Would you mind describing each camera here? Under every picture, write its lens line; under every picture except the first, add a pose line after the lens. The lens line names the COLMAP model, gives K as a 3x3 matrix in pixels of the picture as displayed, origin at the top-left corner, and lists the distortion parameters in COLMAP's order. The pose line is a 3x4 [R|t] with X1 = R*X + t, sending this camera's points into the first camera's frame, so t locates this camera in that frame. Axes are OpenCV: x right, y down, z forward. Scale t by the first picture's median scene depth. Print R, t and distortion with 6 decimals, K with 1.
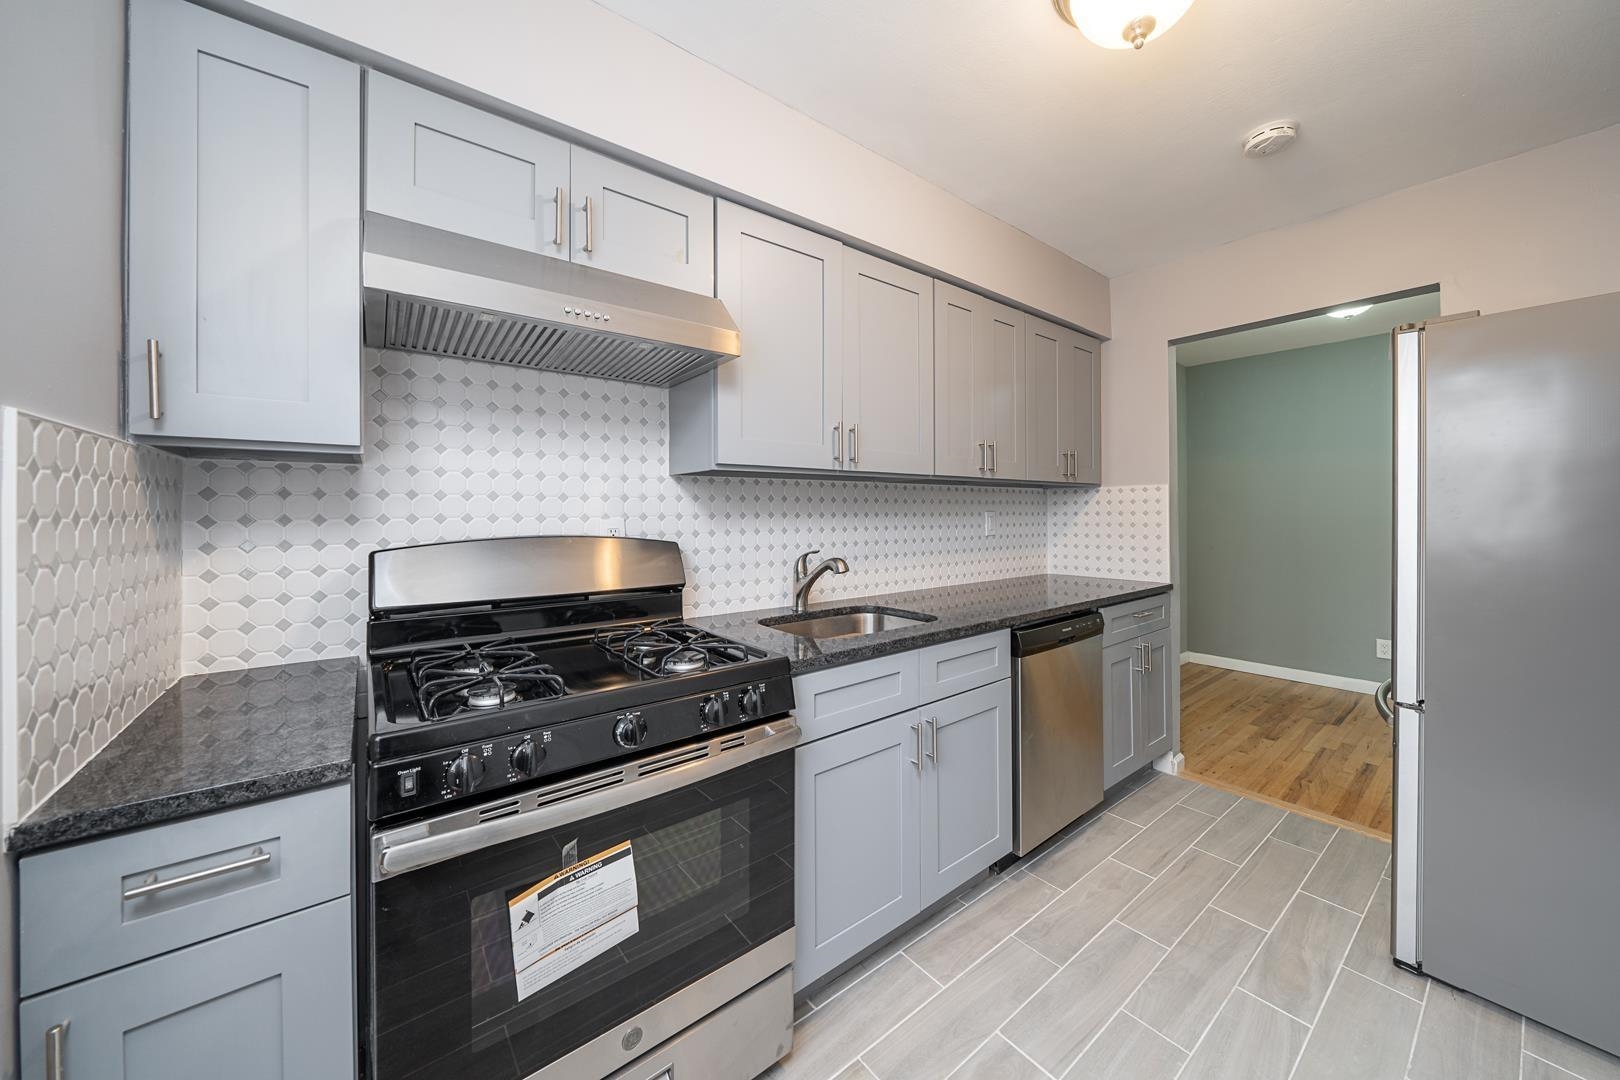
lens RADIAL K [[559.6, 0, 825.3], [0, 559.6, 506.2], [0, 0, 1]] dist [-0.011501, 0.000193]
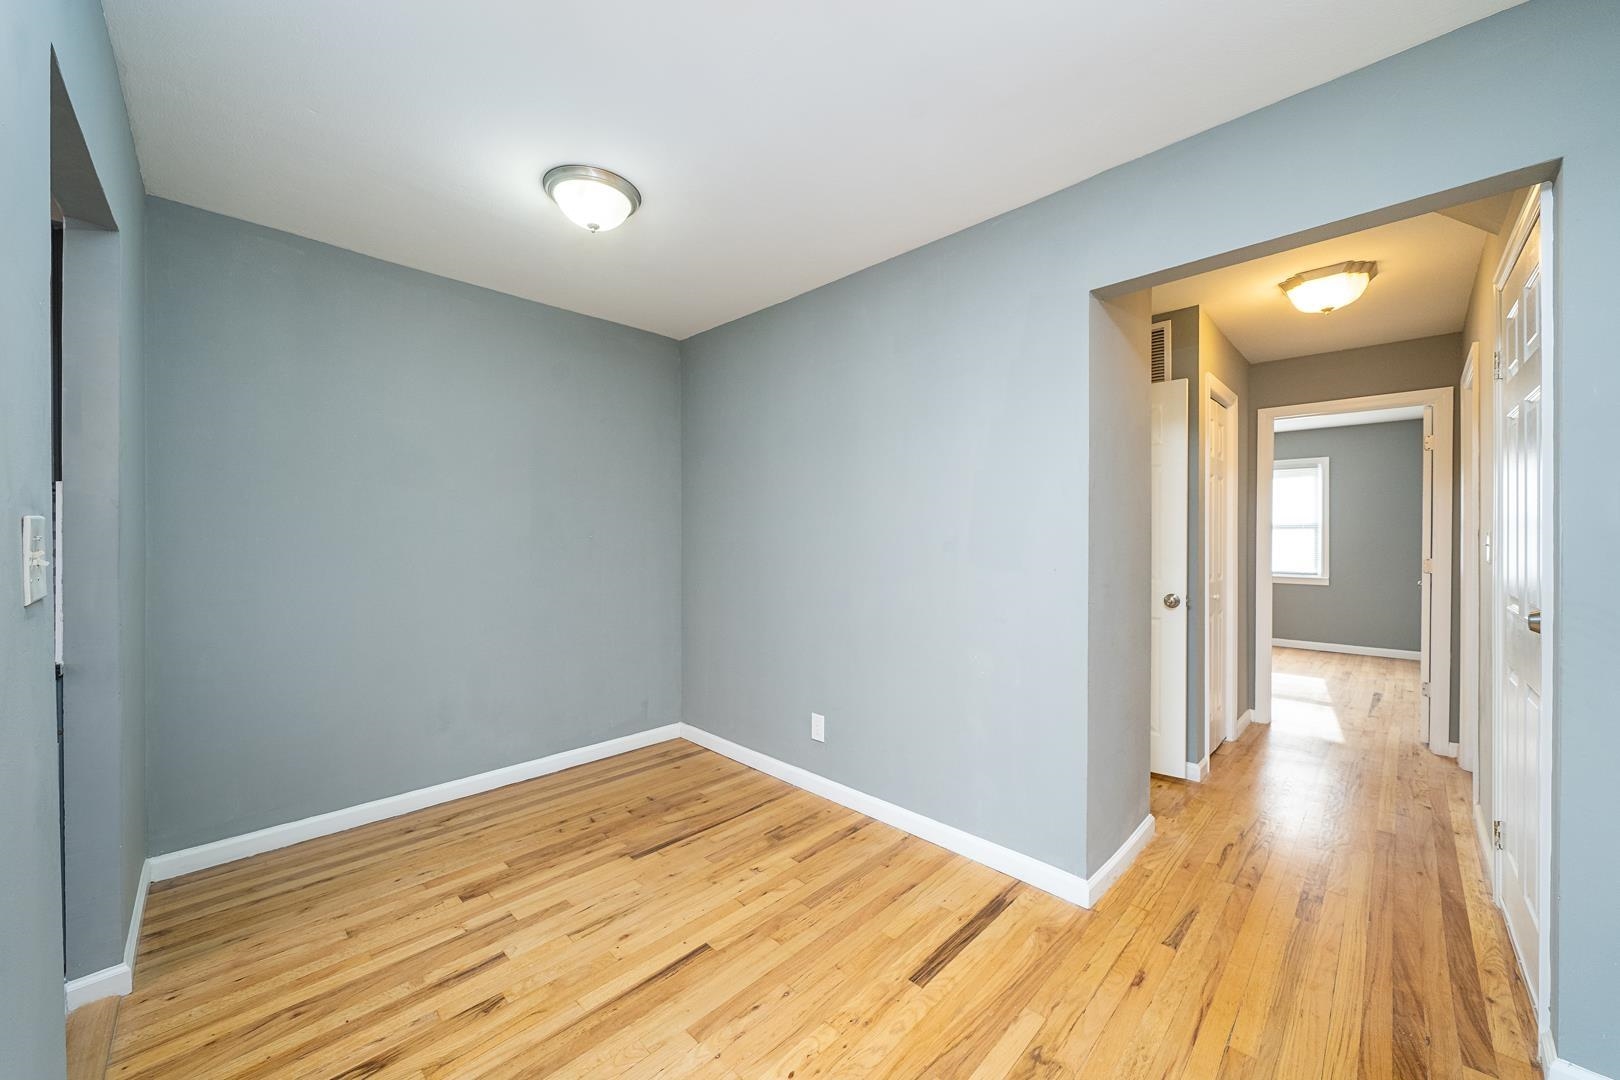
lens RADIAL K [[596.9, 0, 813.8], [0, 596.9, 538.4], [0, 0, 1]] dist [-0.001961, -0.000244]
pose [[0.992025, 0.000084, 0.126041, 1.831317], [-0.001311, 0.999953, 0.009651, 0.013285], [-0.126034, -0.009739, 0.991978, 0.473944]]
